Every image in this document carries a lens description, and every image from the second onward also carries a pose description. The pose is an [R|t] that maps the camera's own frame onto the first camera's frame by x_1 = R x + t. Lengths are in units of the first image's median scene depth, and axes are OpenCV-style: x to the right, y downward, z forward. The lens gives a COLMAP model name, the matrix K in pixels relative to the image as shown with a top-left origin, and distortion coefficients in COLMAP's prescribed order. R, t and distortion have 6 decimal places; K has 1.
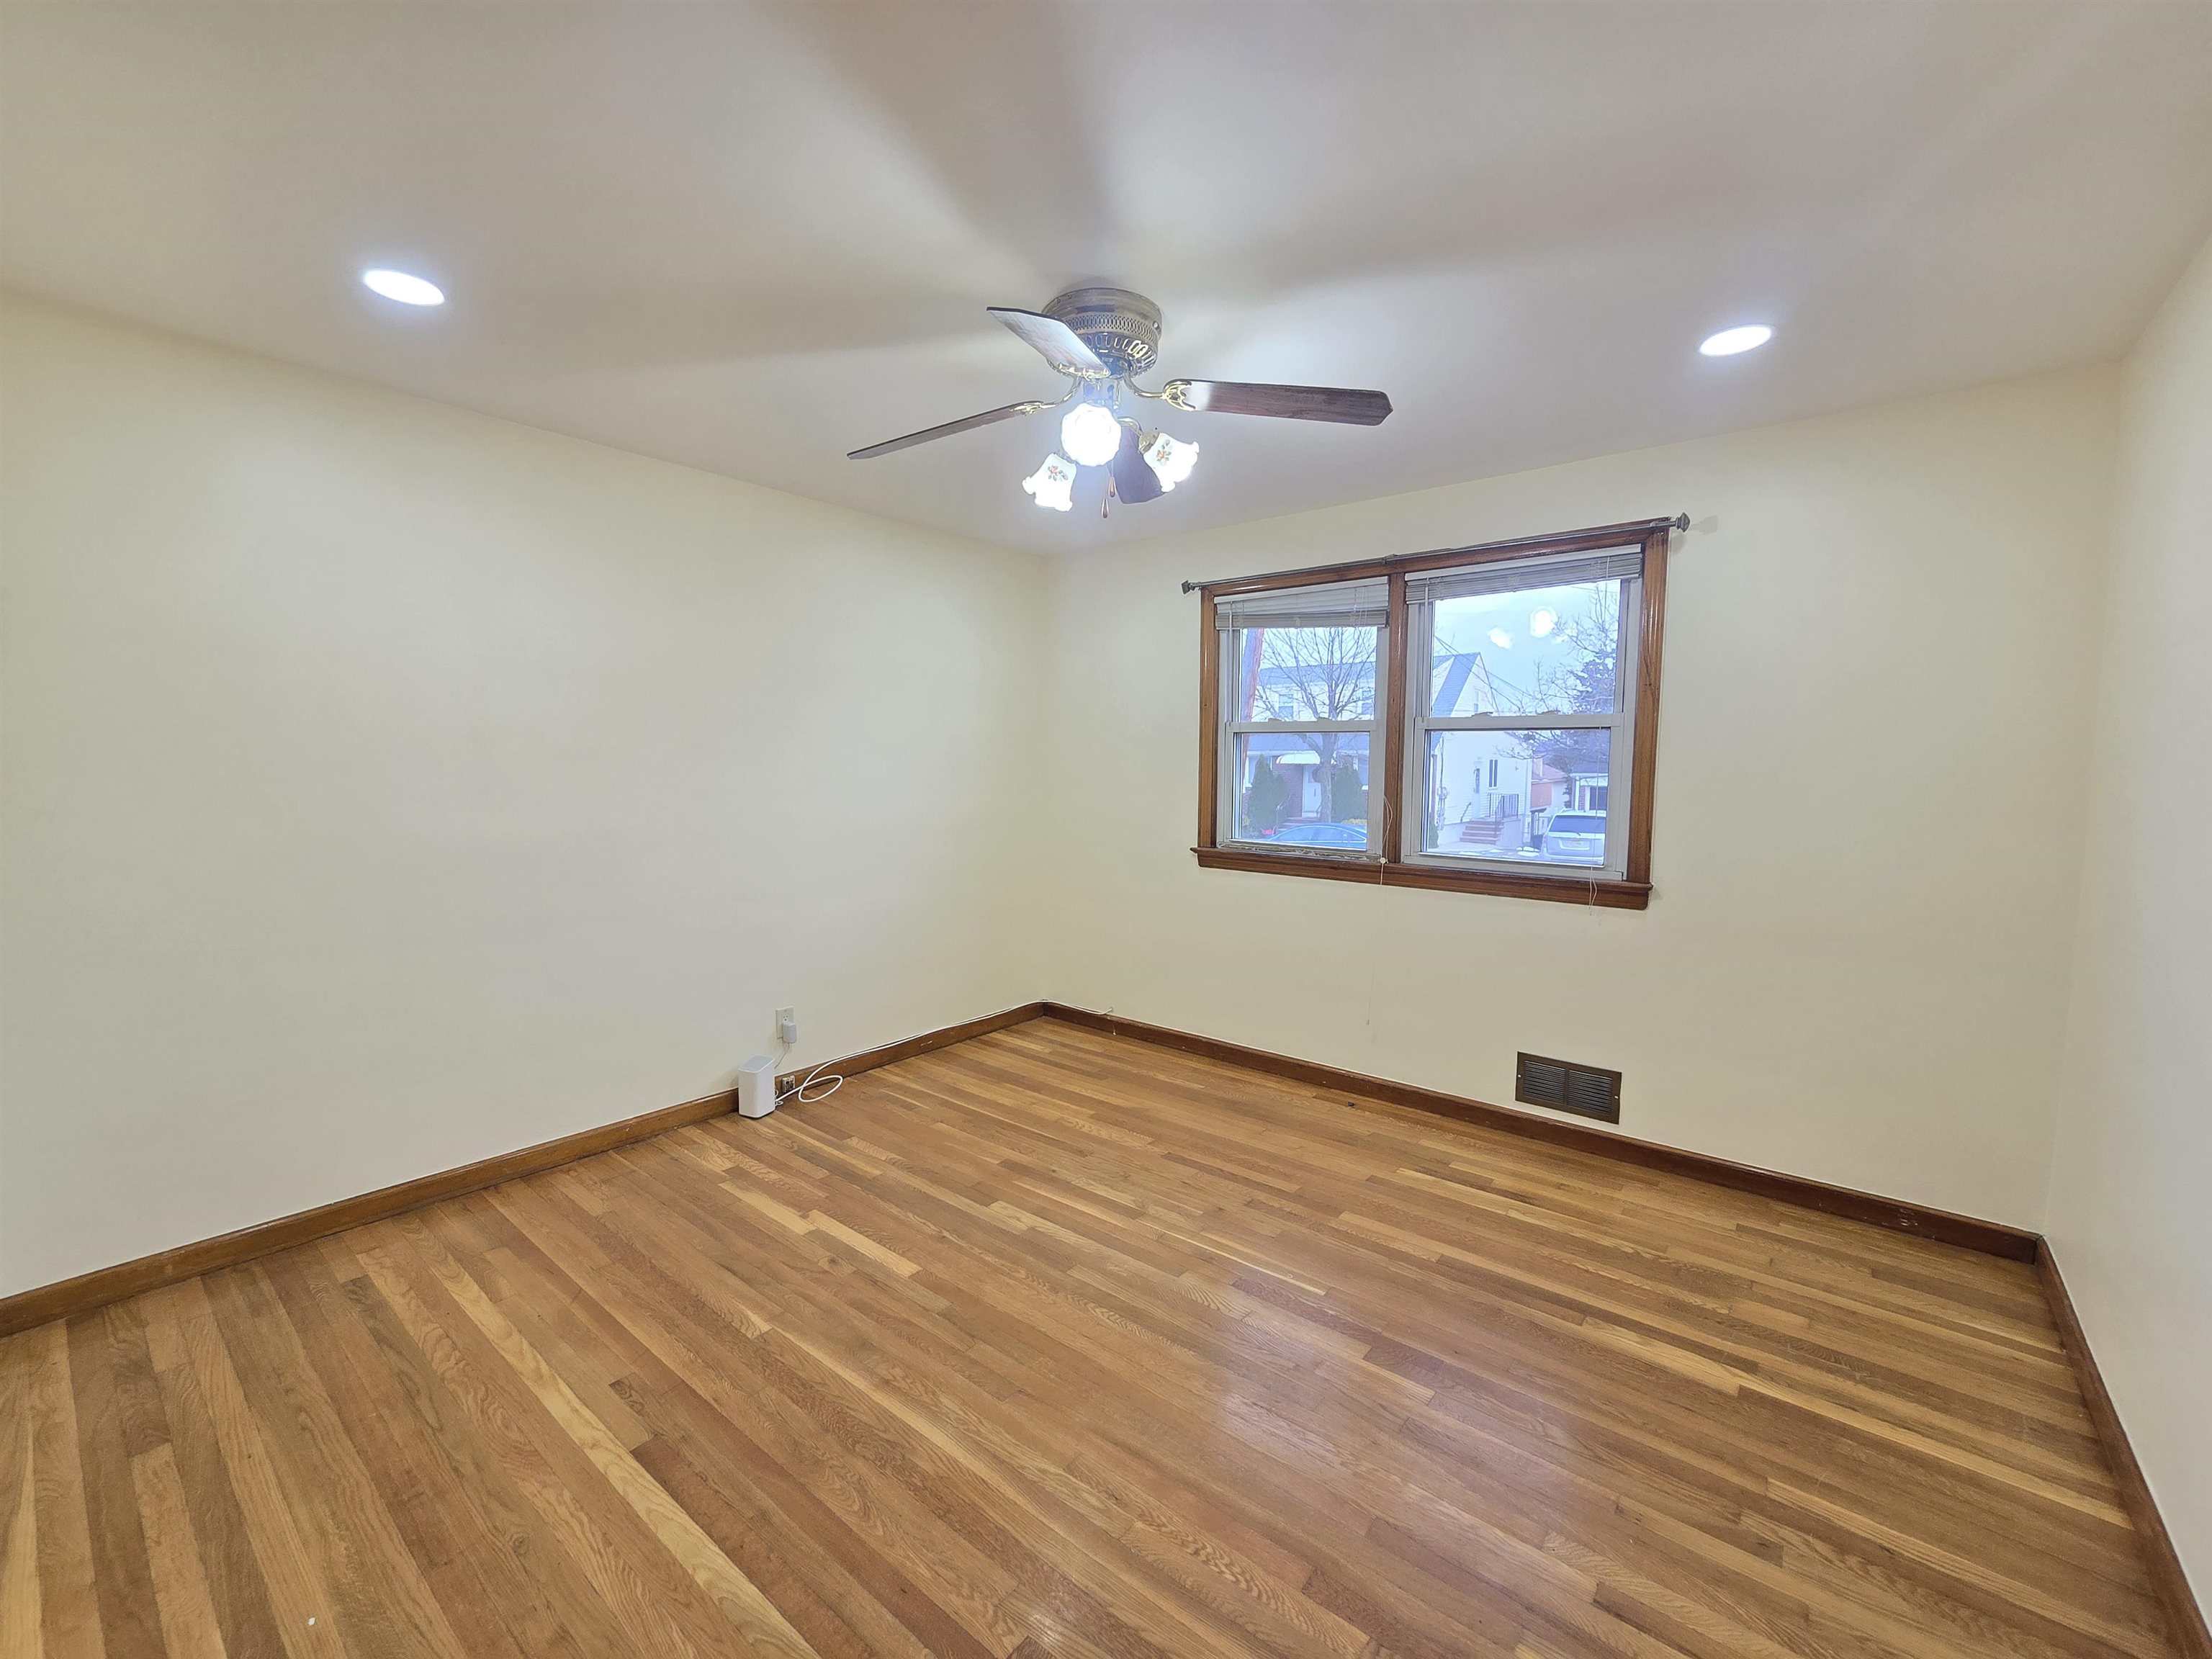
lens RADIAL K [[909.0, 0, 1106.1], [0, 909.0, 830.5], [0, 0, 1]] dist [-0.005864, 0.003607]
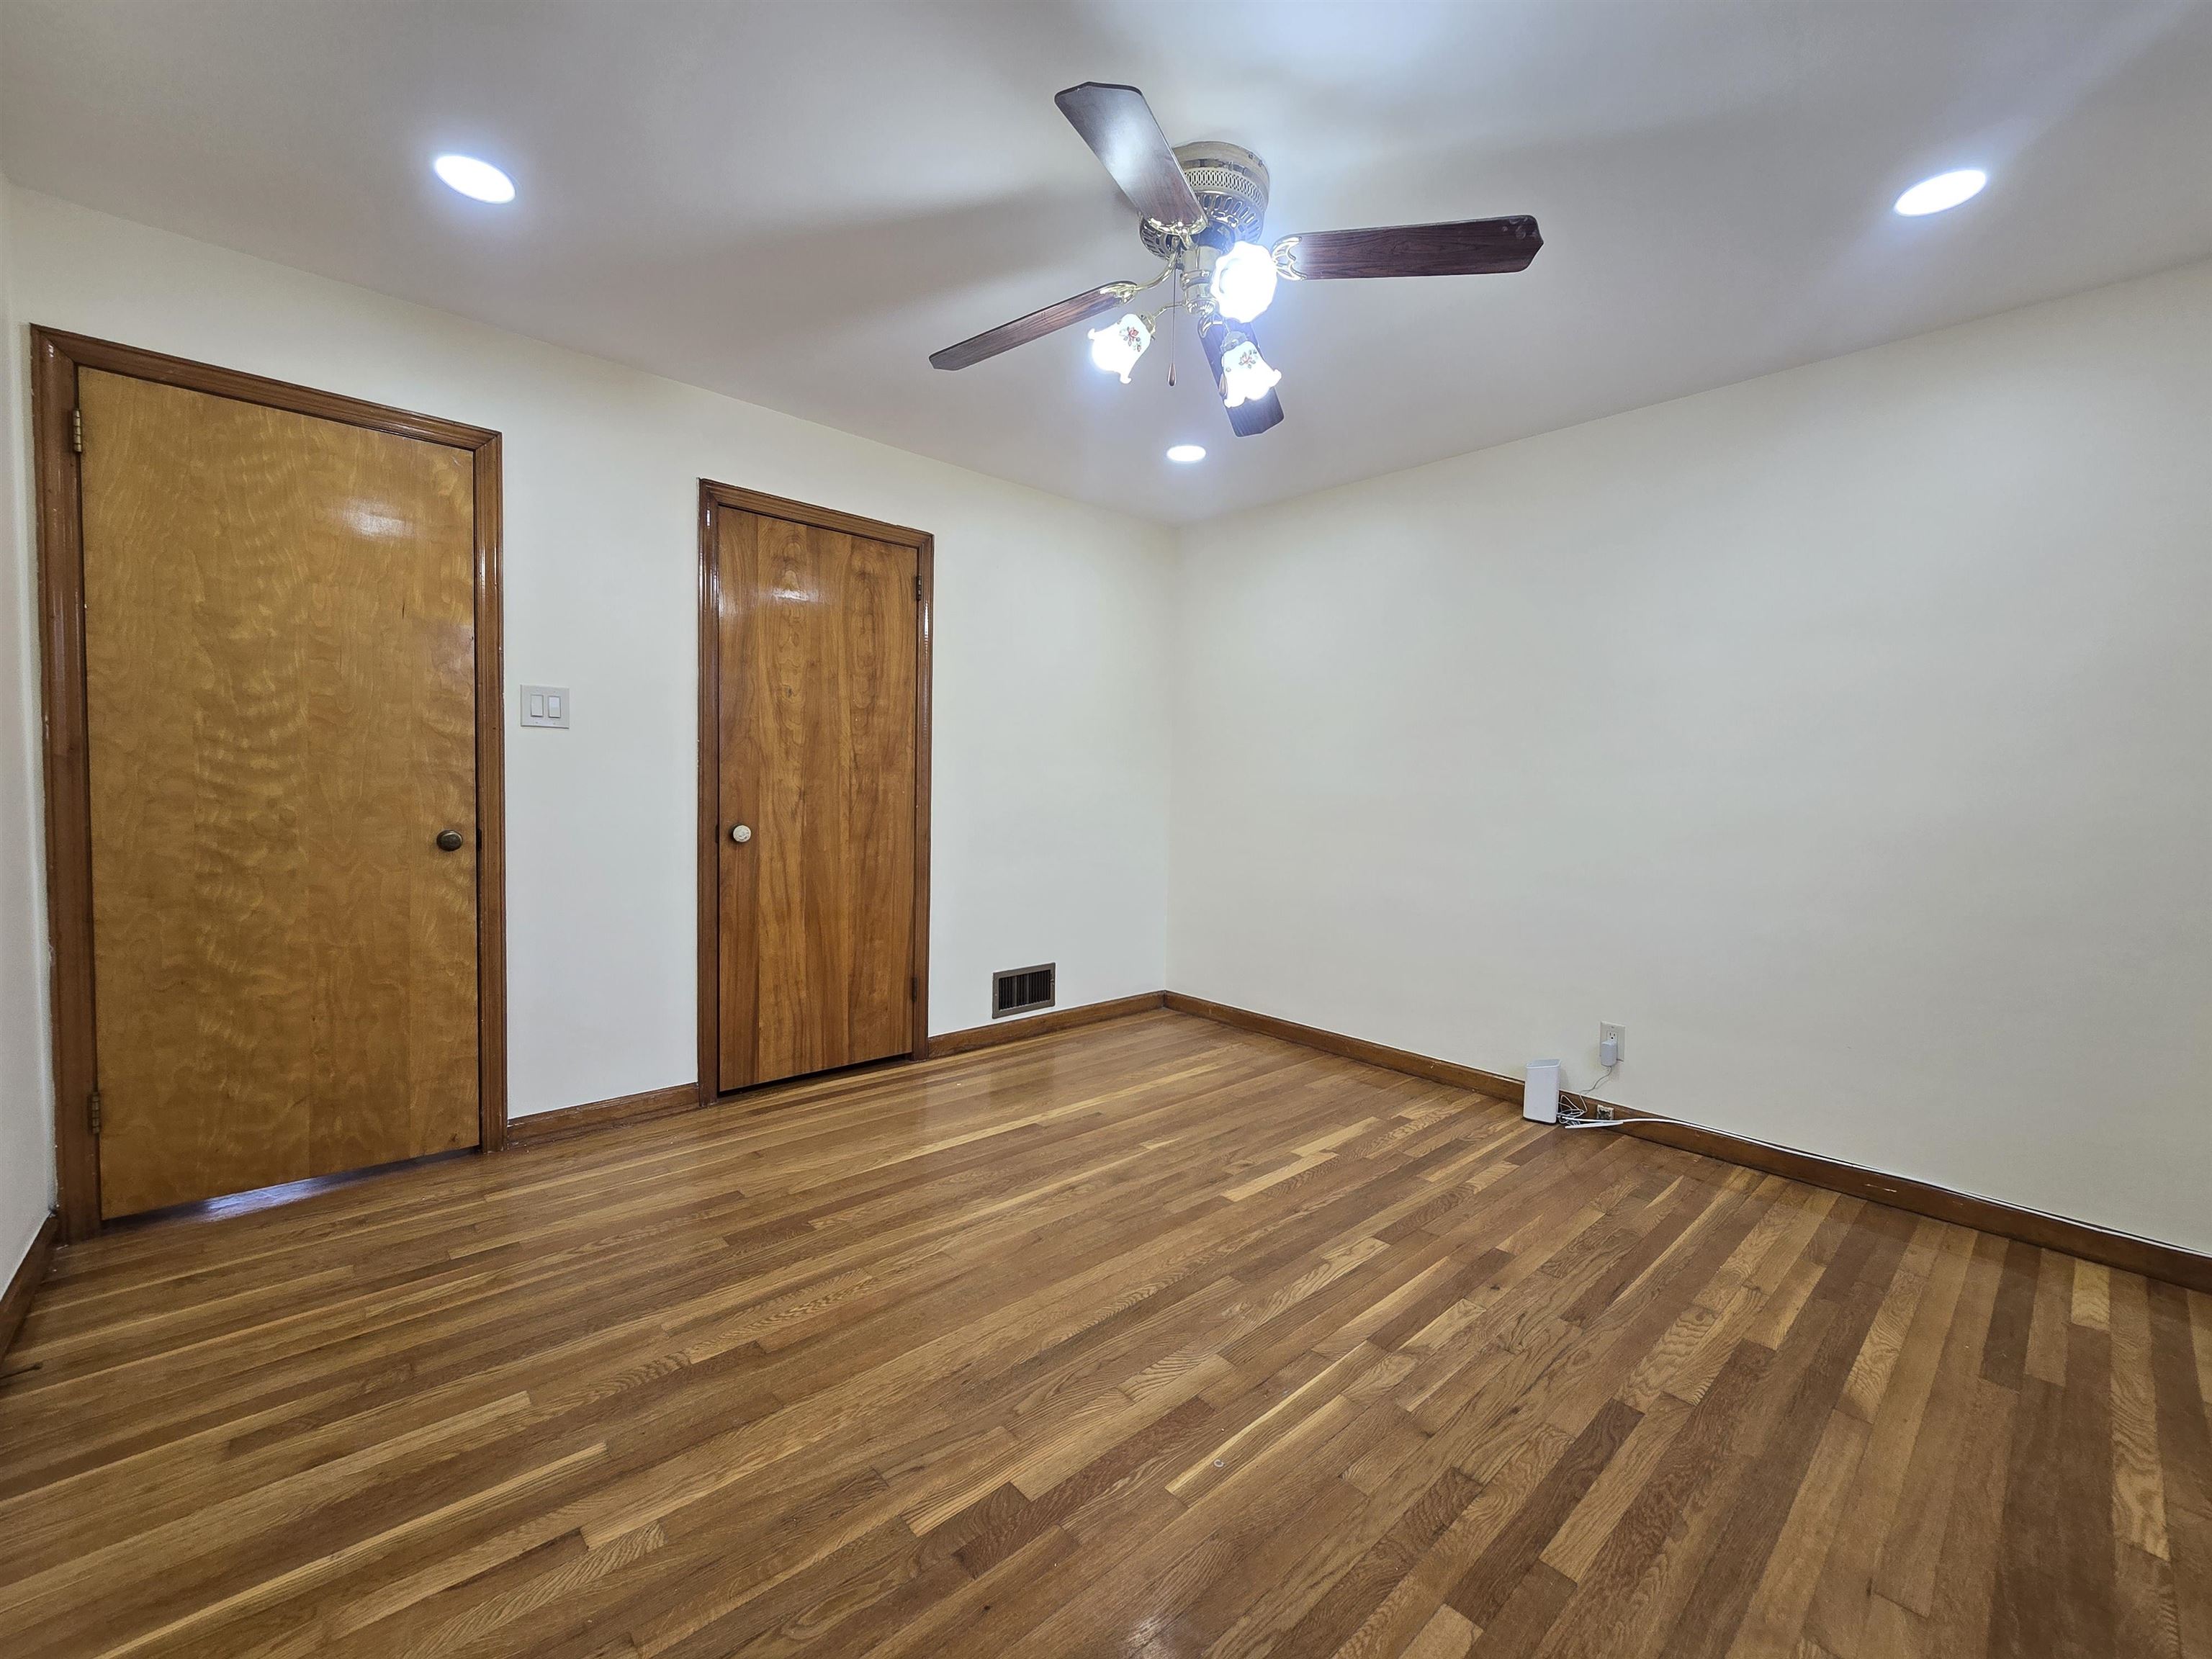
lens RADIAL K [[909.0, 0, 1105.8], [0, 909.0, 823.4], [0, 0, 1]] dist [-0.005864, 0.003607]
pose [[-0.141087, 0.030740, -0.989520, 0.703873], [-0.101036, 0.993852, 0.045281, 0.025002], [0.984828, 0.106366, -0.137114, 0.822922]]
